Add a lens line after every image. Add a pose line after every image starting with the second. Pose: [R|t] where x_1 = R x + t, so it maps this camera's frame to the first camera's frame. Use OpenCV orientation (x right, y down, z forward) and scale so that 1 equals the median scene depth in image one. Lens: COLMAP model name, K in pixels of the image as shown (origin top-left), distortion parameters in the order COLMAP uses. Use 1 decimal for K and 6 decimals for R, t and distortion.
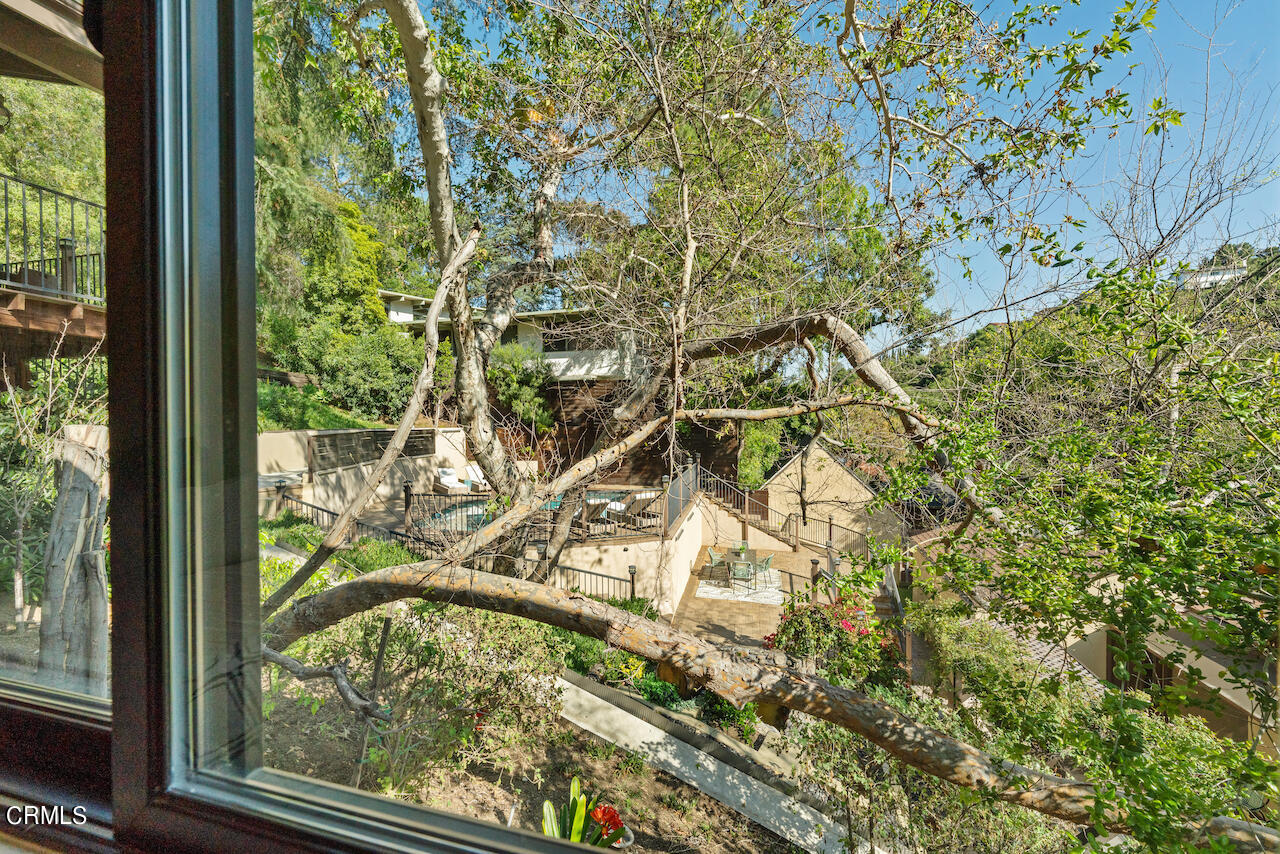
lens RADIAL K [[516.5, 0, 643.1], [0, 516.5, 424.5], [0, 0, 1]] dist [-0.001116, -0.000351]
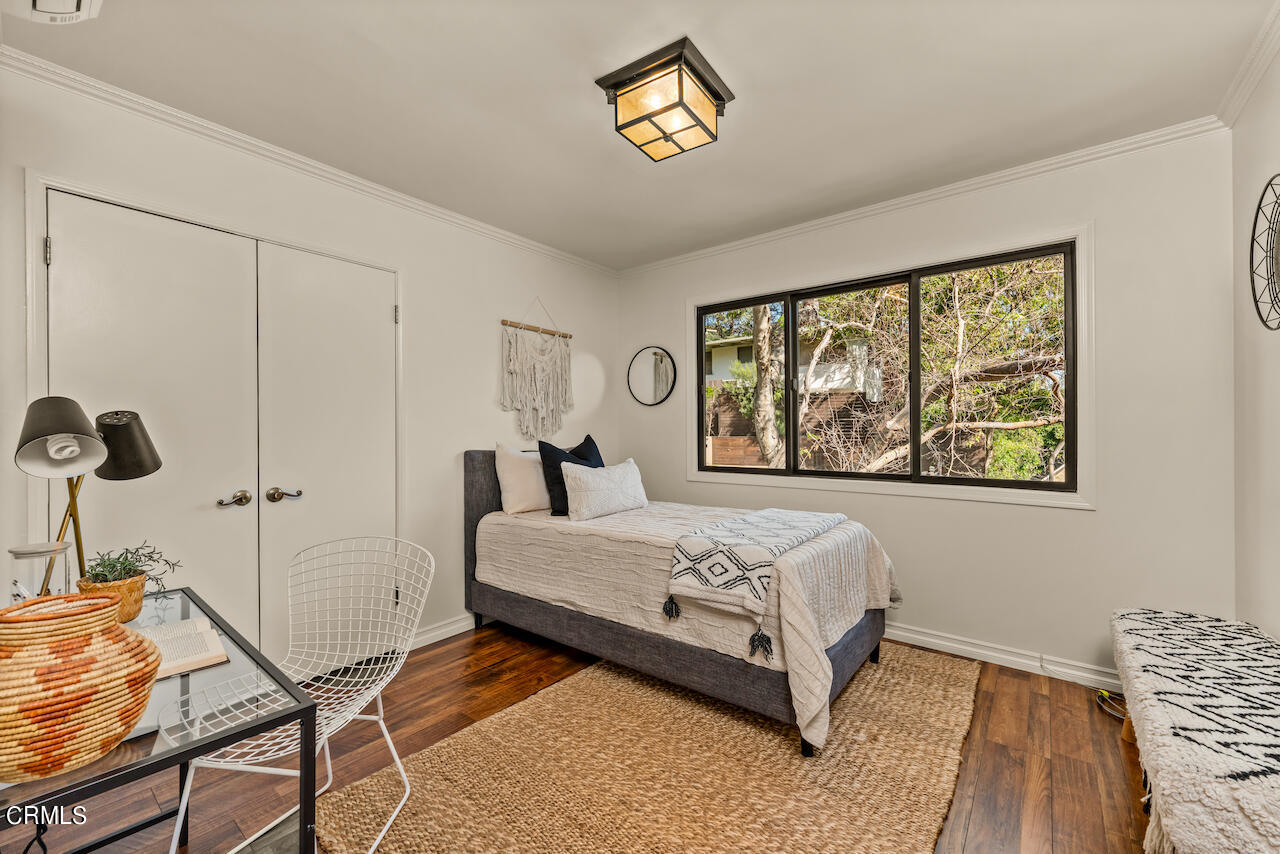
lens RADIAL K [[516.5, 0, 643.1], [0, 516.5, 424.5], [0, 0, 1]] dist [-0.001116, -0.000351]
pose [[0.921614, -0.004499, -0.388081, -0.054588], [-0.003257, 0.999808, -0.019324, 0.002648], [0.388093, 0.019073, 0.921423, -0.241991]]
